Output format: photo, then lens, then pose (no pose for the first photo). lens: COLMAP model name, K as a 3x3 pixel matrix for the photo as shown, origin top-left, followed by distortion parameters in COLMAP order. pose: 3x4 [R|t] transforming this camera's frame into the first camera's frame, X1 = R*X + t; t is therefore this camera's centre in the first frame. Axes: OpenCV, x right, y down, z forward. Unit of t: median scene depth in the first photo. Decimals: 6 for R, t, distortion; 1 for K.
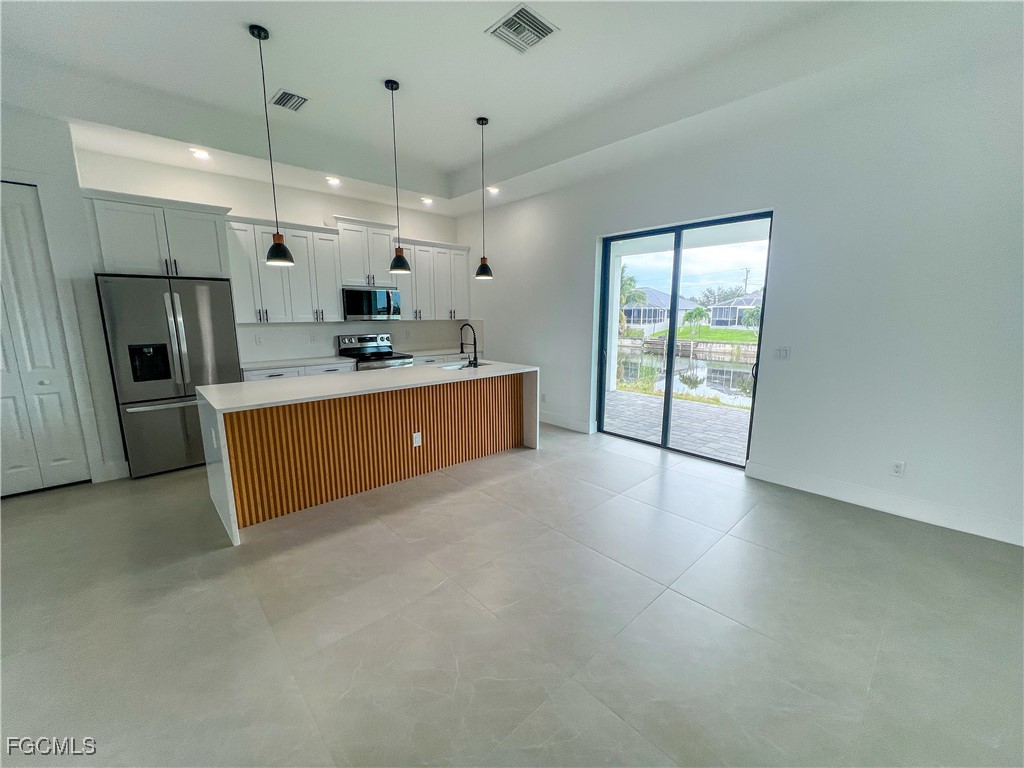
lens RADIAL K [[408.6, 0, 508.2], [0, 408.6, 383.9], [0, 0, 1]] dist [0.000751, -0.000001]
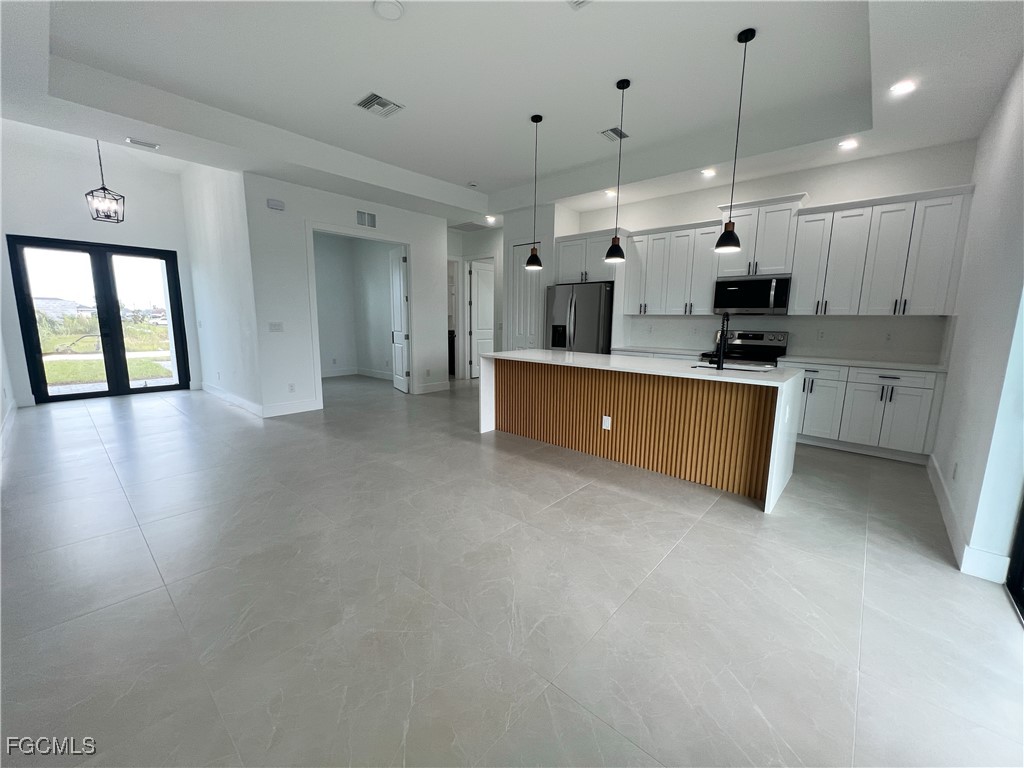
lens RADIAL K [[408.6, 0, 508.2], [0, 408.6, 383.9], [0, 0, 1]] dist [0.000751, -0.000001]
pose [[0.096224, 0.161223, -0.982216, 0.551040], [-0.180837, 0.973204, 0.142028, -0.045349], [0.978795, 0.163954, 0.122801, 0.451329]]
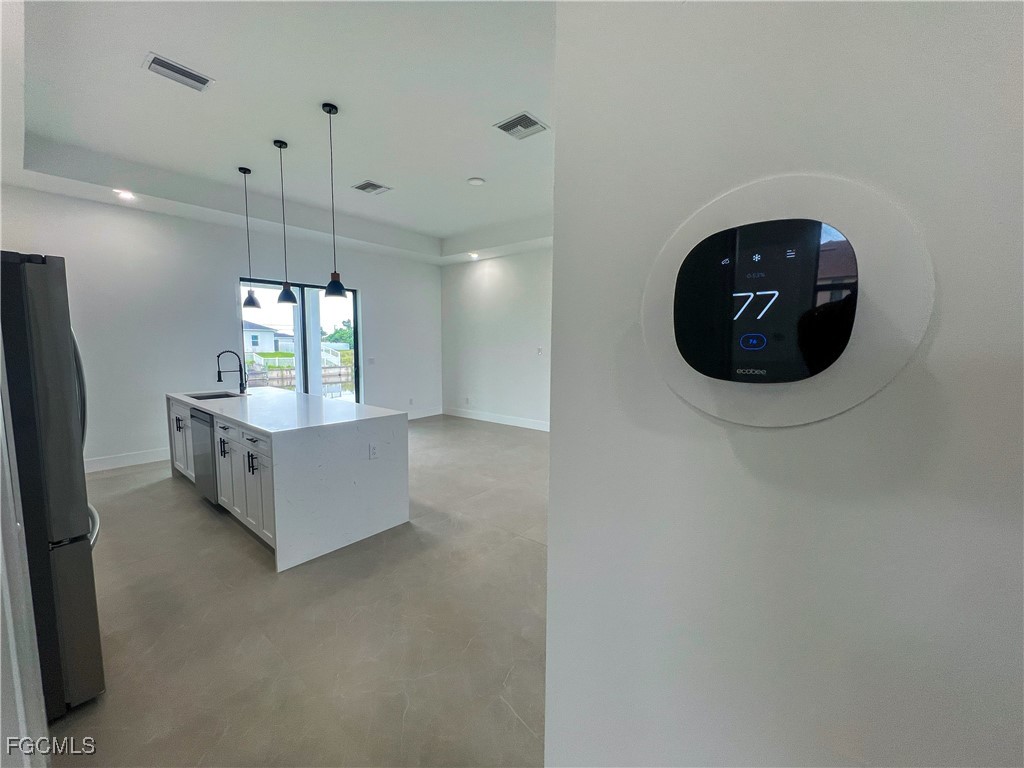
lens RADIAL K [[407.6, 0, 512.0], [0, 407.6, 384.0], [0, 0, 1]] dist [-0.020705, 0.000013]
pose [[-0.133441, -0.100233, 0.985975, -0.999084], [0.165231, 0.978698, 0.121855, -0.063623], [-0.977186, 0.179175, -0.114037, 0.392663]]
